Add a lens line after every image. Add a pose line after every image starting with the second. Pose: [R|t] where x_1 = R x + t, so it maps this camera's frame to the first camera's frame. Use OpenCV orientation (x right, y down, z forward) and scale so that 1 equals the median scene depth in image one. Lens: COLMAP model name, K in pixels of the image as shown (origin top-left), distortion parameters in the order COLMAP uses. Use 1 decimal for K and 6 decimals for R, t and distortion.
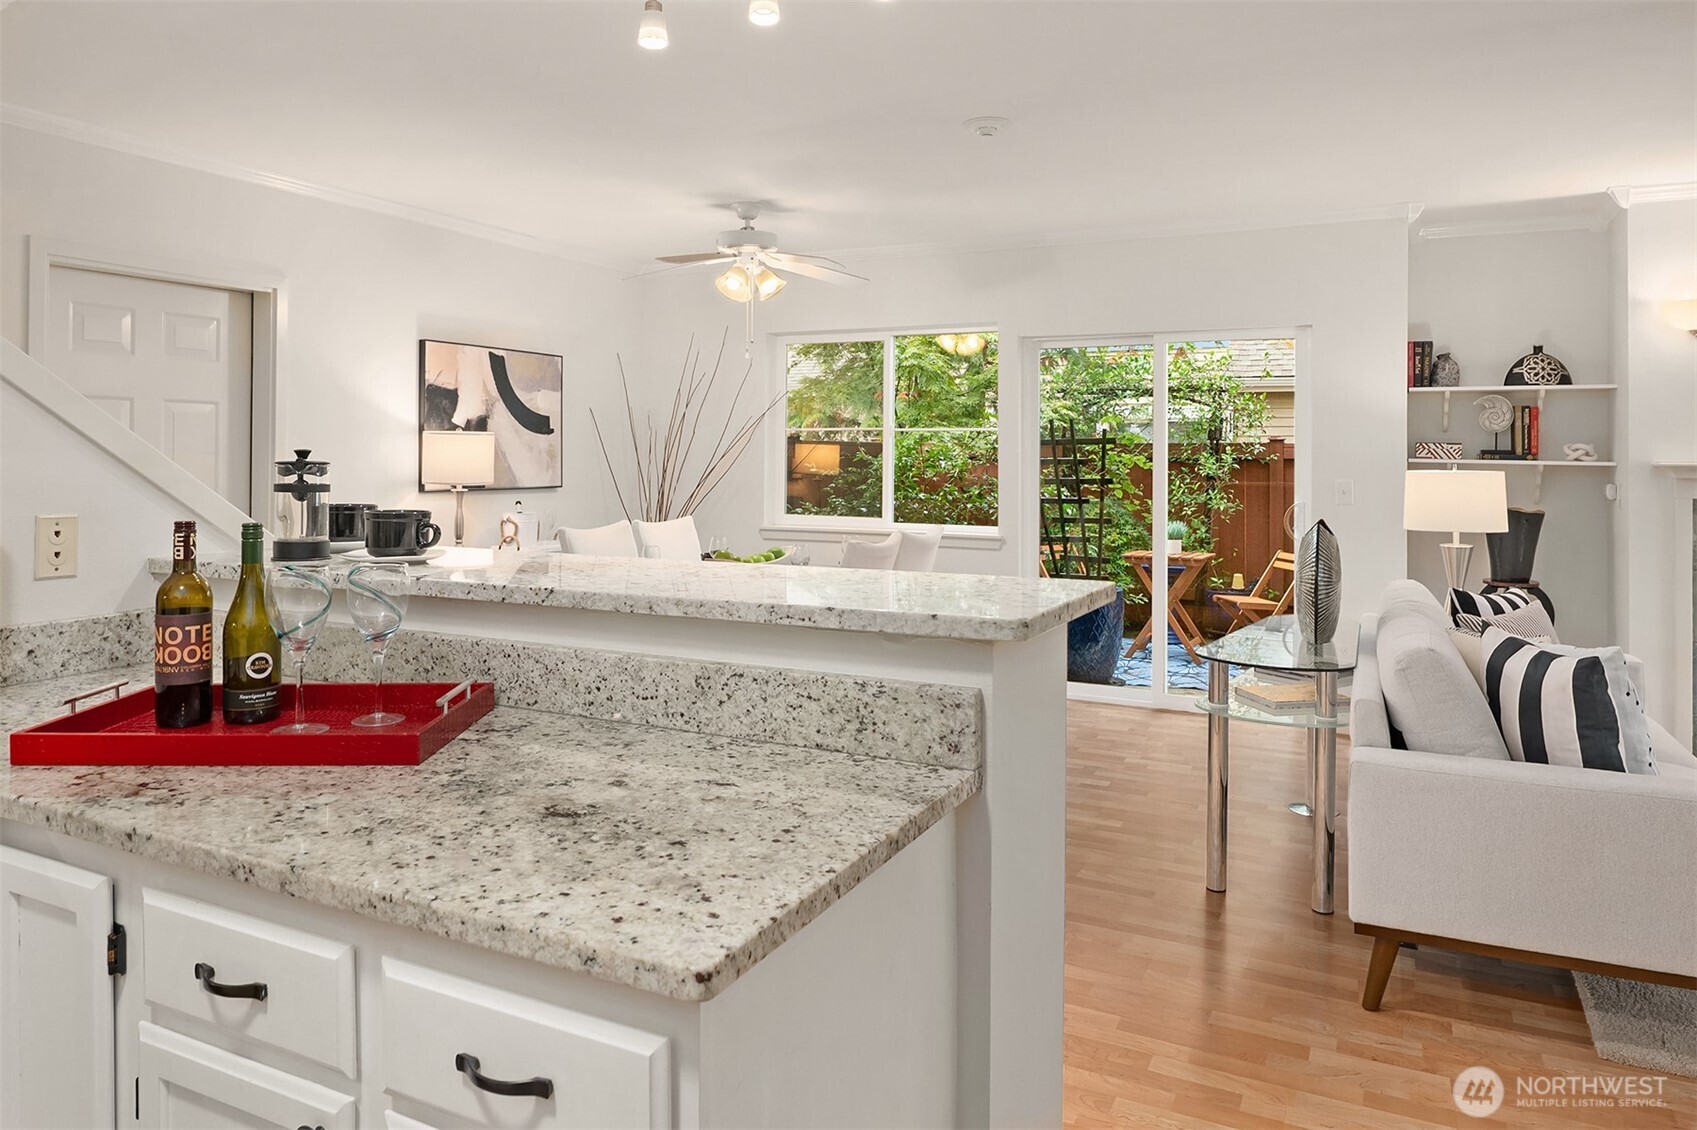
lens RADIAL K [[1115.3, 0, 855.5], [0, 1115.3, 437.6], [0, 0, 1]] dist [-0.002545, -0.002823]
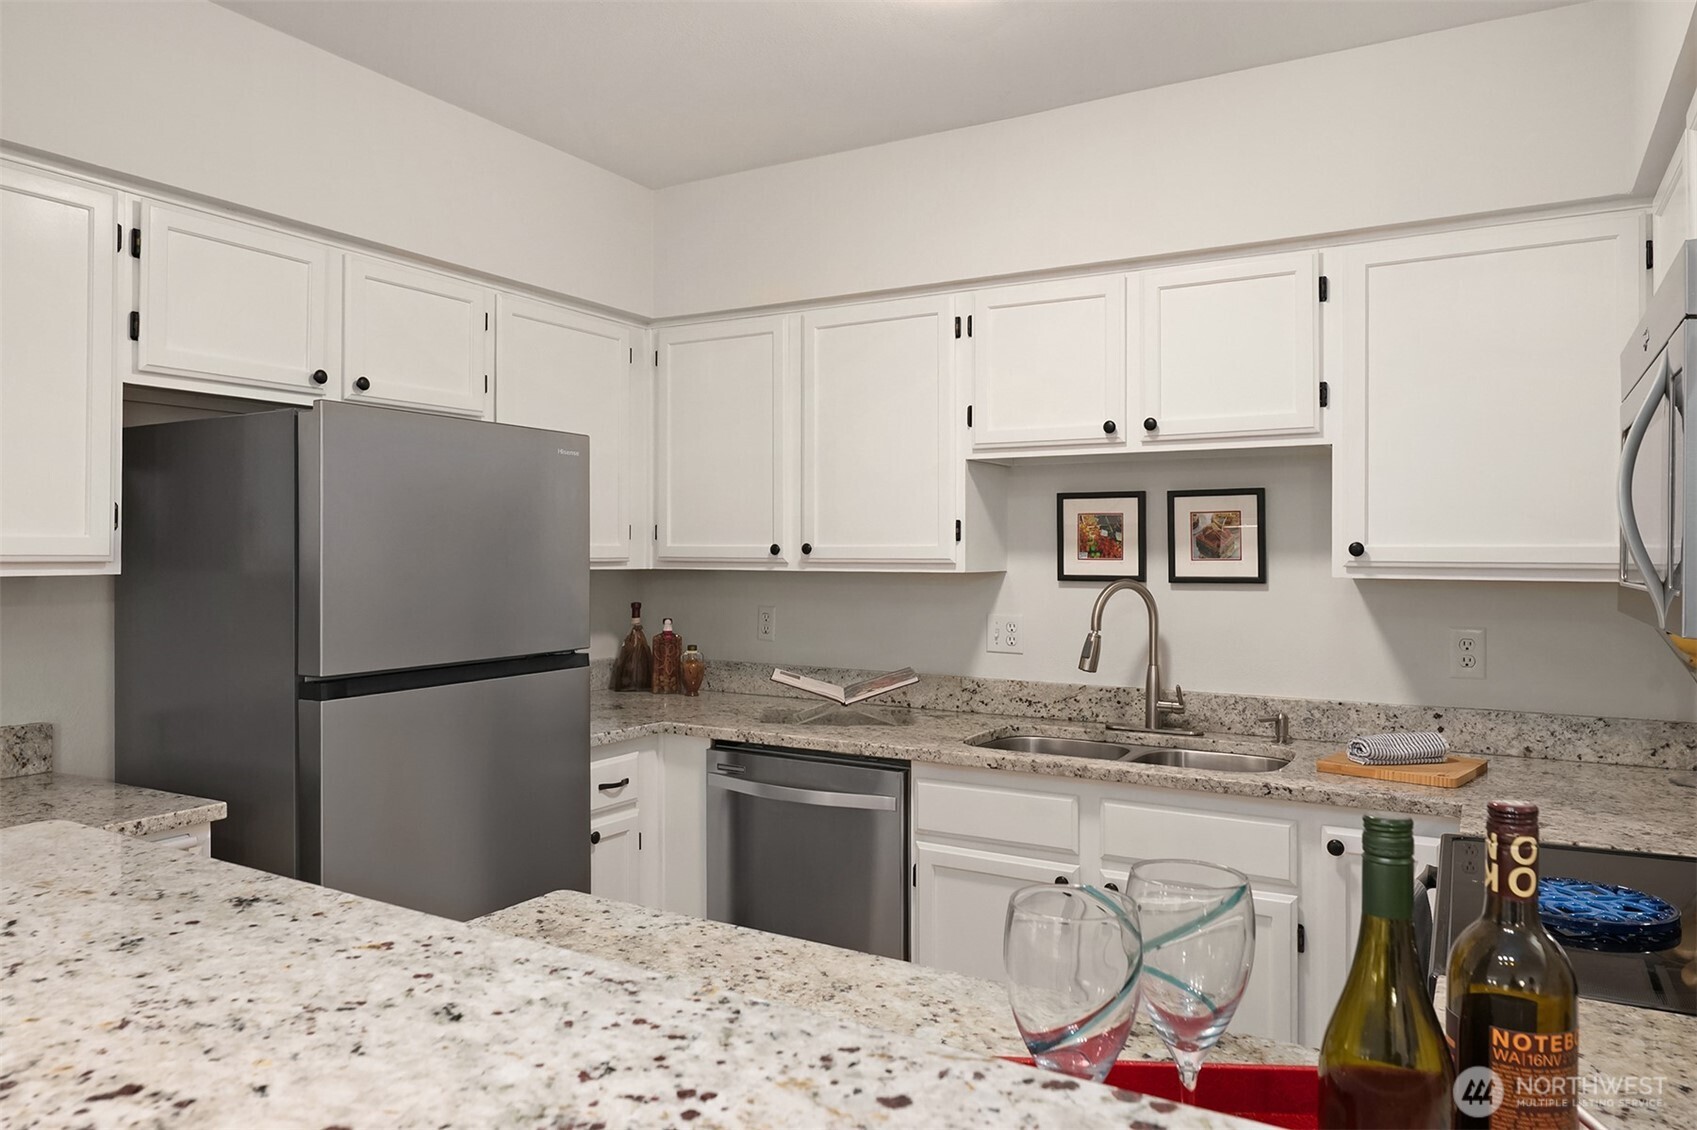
lens RADIAL K [[1115.3, 0, 856.8], [0, 1115.3, 533.1], [0, 0, 1]] dist [-0.002545, -0.002823]
pose [[-0.998027, -0.007868, 0.062284, -0.110310], [-0.009904, 0.999424, -0.032454, -0.003979], [-0.061993, -0.033007, -0.997531, 0.430428]]
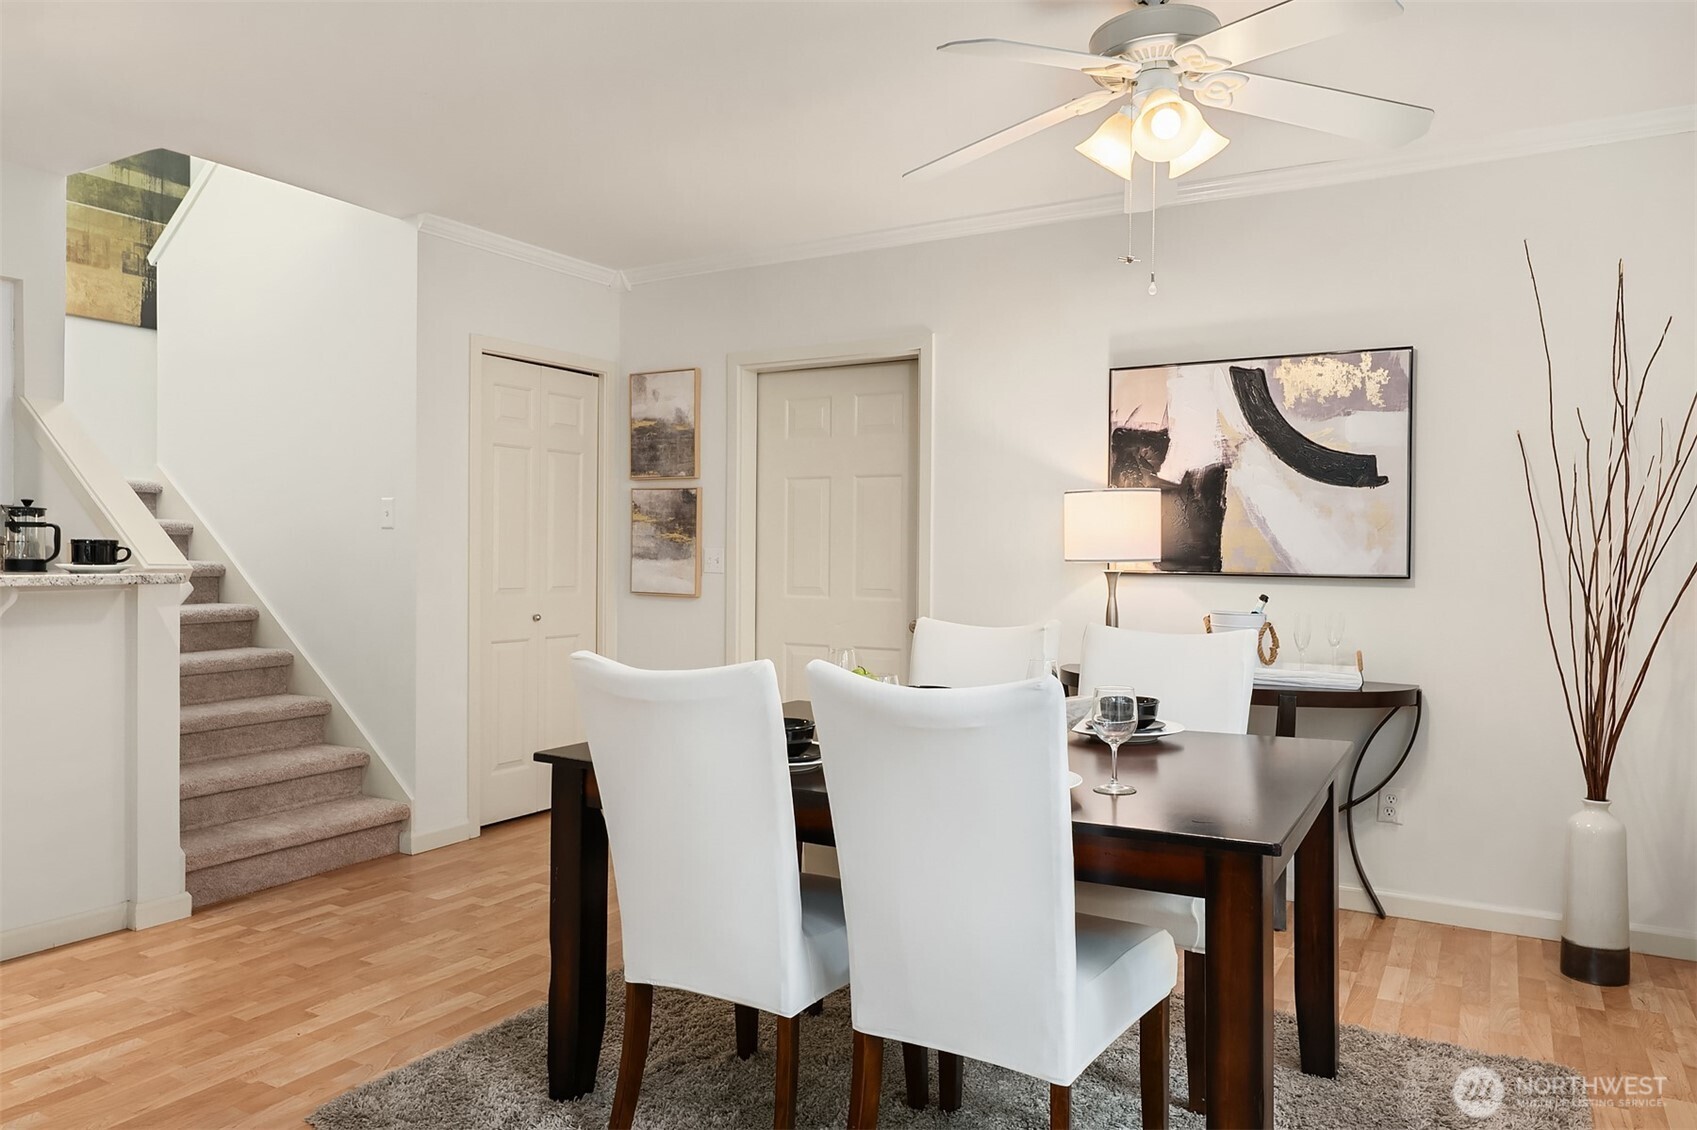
lens RADIAL K [[1115.3, 0, 853.2], [0, 1115.3, 556.5], [0, 0, 1]] dist [-0.002545, -0.002823]
pose [[-0.068218, -0.001587, -0.997669, 0.373325], [0.004898, 0.999986, -0.001925, 0.038465], [0.997658, -0.005018, -0.068209, 0.883952]]
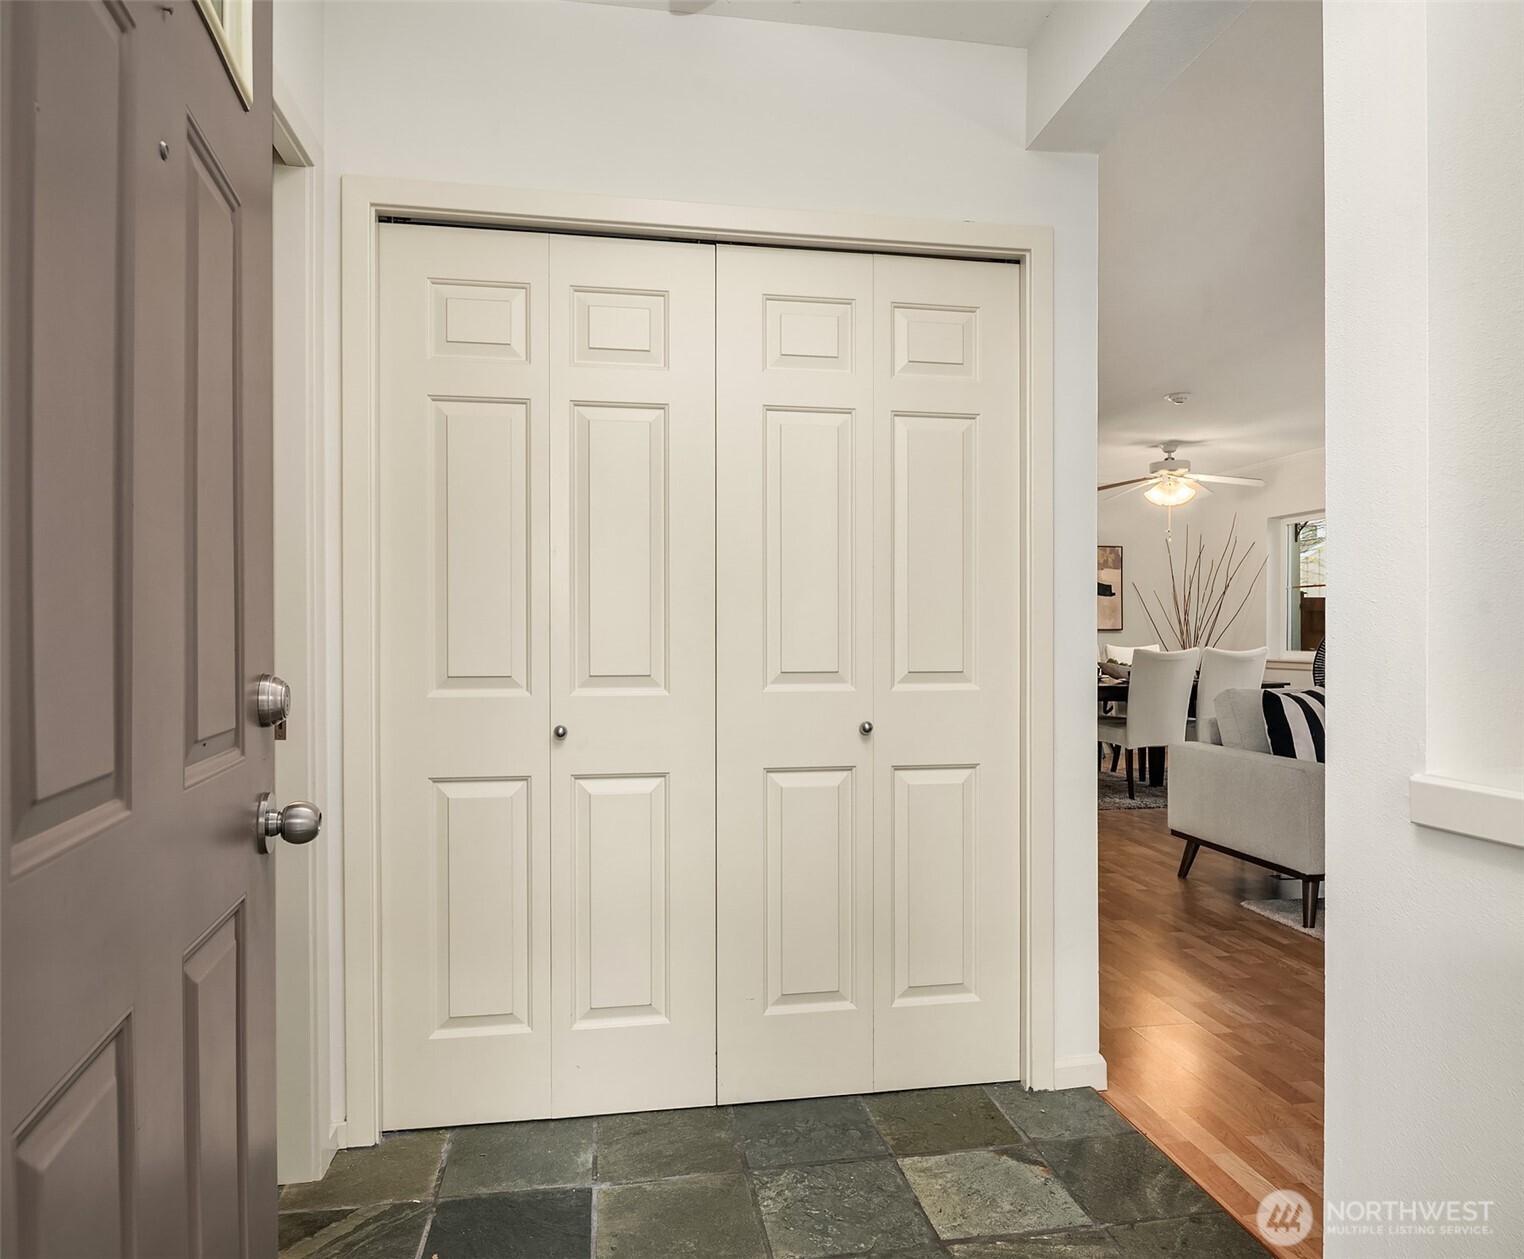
lens RADIAL K [[1007.4, 0, 774.4], [0, 1007.4, 627.6], [0, 0, 1]] dist [0.022503, 0.002471]
pose [[0.577913, -0.007667, -0.816062, 0.723385], [0.012203, 0.999925, -0.000752, 0.042636], [0.816007, -0.009524, 0.577963, -0.267358]]
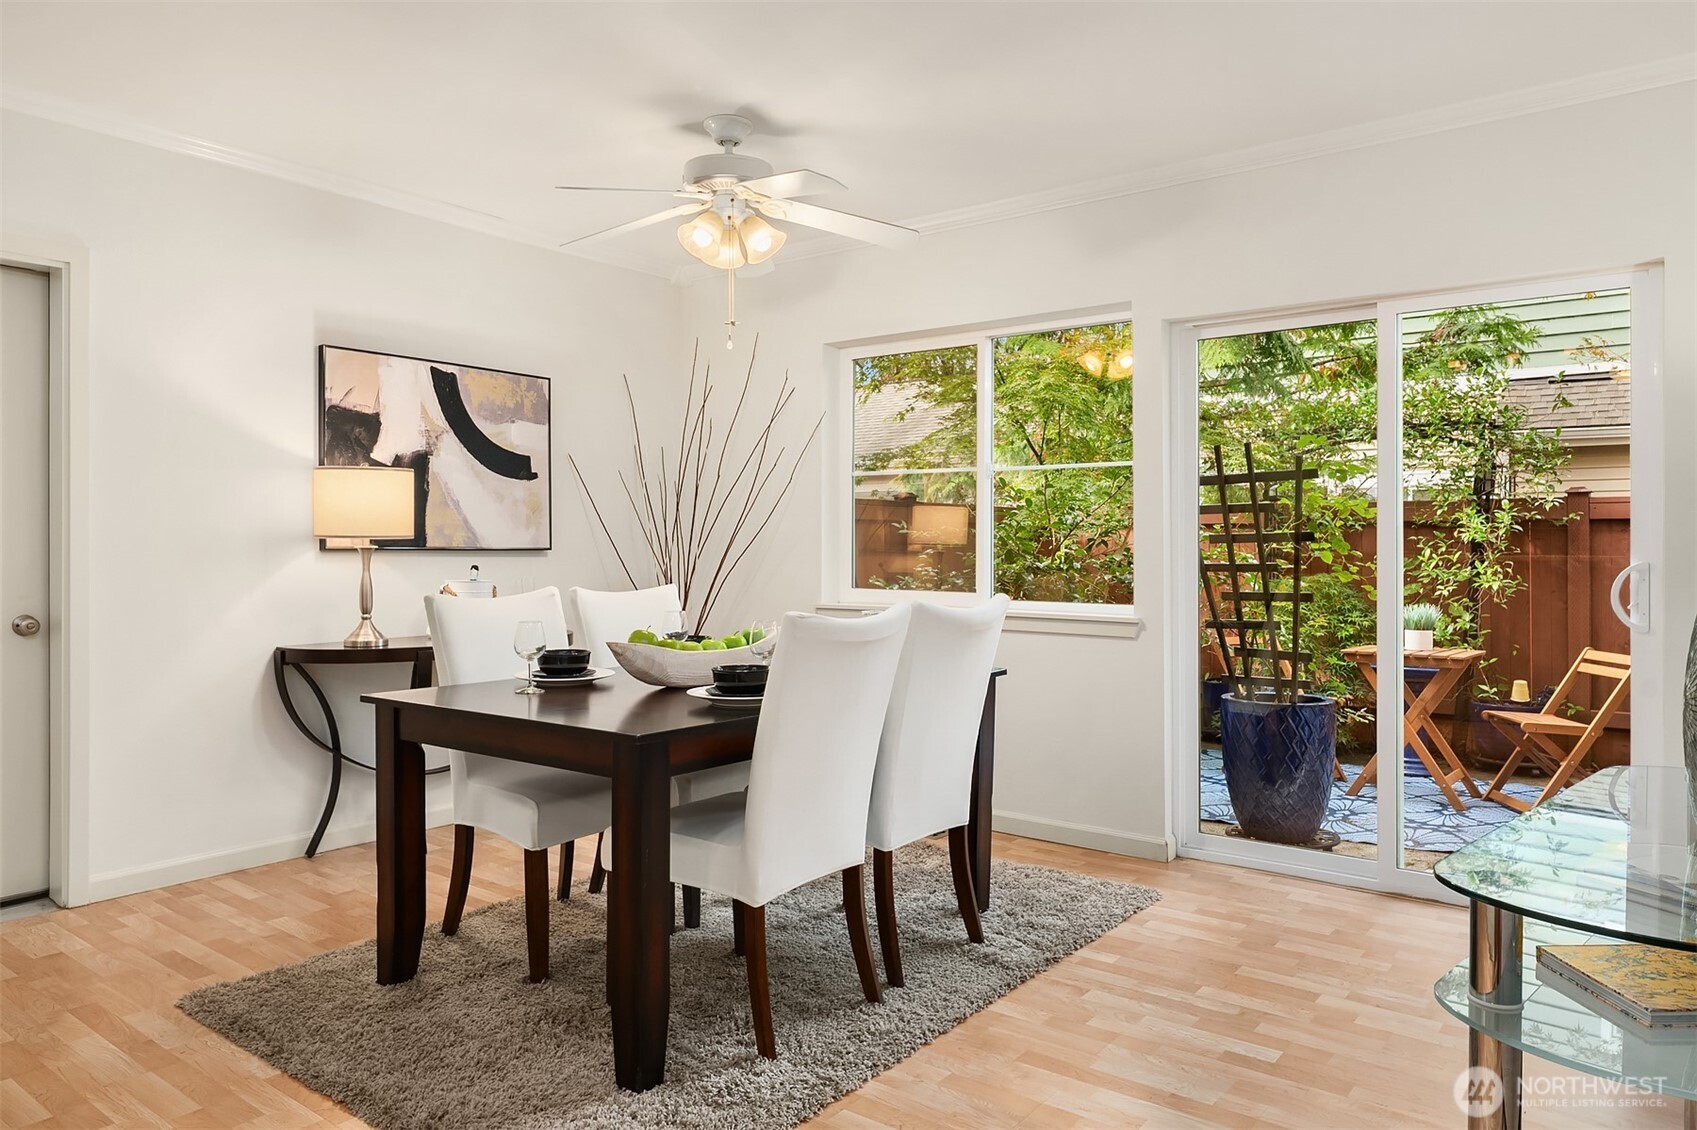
lens RADIAL K [[1115.3, 0, 856.4], [0, 1115.3, 537.9], [0, 0, 1]] dist [-0.002545, -0.002823]
pose [[0.979890, -0.004960, -0.199478, 0.110076], [0.006197, 0.999965, 0.005576, 0.039060], [0.199443, -0.006700, 0.979886, 0.343304]]
